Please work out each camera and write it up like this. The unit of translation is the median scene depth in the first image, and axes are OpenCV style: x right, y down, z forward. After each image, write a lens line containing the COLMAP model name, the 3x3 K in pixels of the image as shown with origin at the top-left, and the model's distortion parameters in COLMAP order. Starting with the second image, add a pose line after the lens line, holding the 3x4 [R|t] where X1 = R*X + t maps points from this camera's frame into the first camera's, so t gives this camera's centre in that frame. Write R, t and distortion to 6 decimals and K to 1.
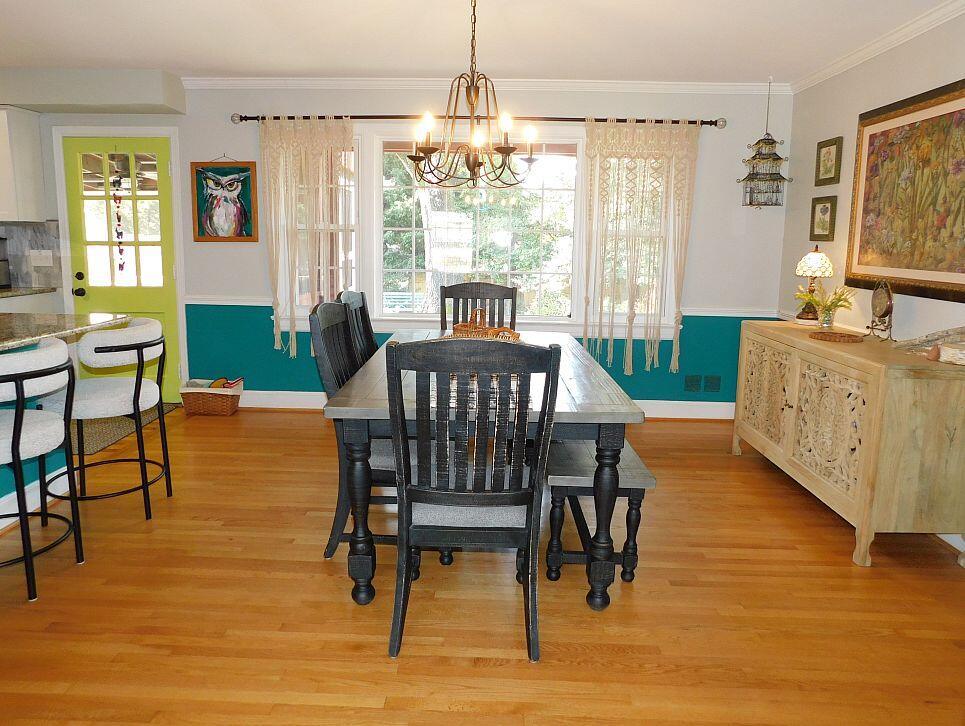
lens RADIAL K [[647.5, 0, 482.5], [0, 647.5, 363.0], [0, 0, 1]] dist [-0.048180, -0.001181]
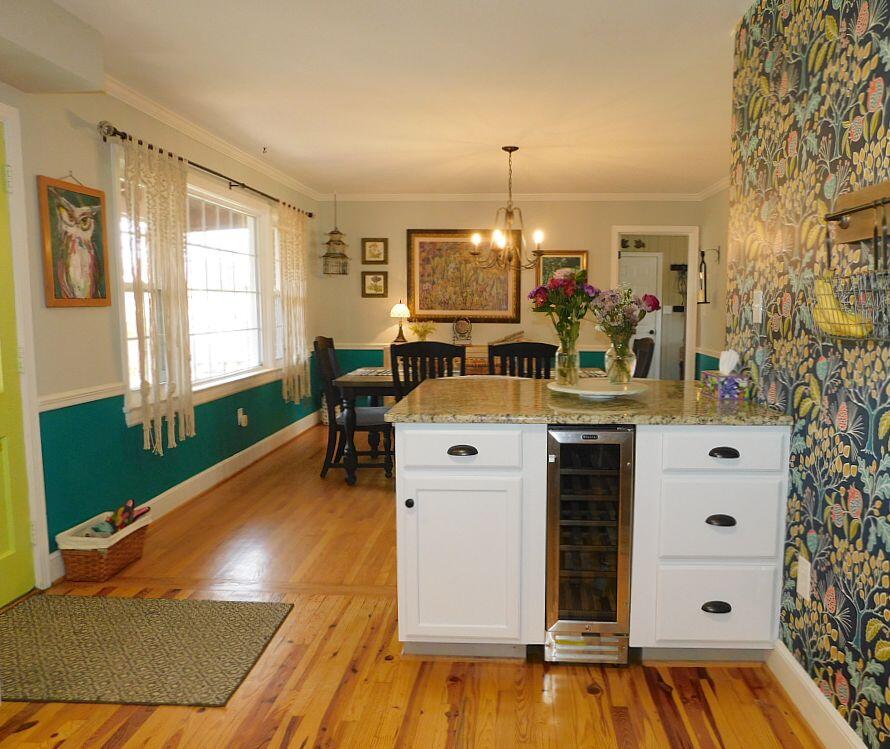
lens RADIAL K [[660.6, 0, 472.6], [0, 660.6, 373.5], [0, 0, 1]] dist [0.001445, 0.001438]
pose [[0.054584, -0.122633, 0.990950, -1.058861], [0.183270, 0.976800, 0.110787, -0.124622], [-0.981546, 0.175564, 0.075793, 0.574585]]
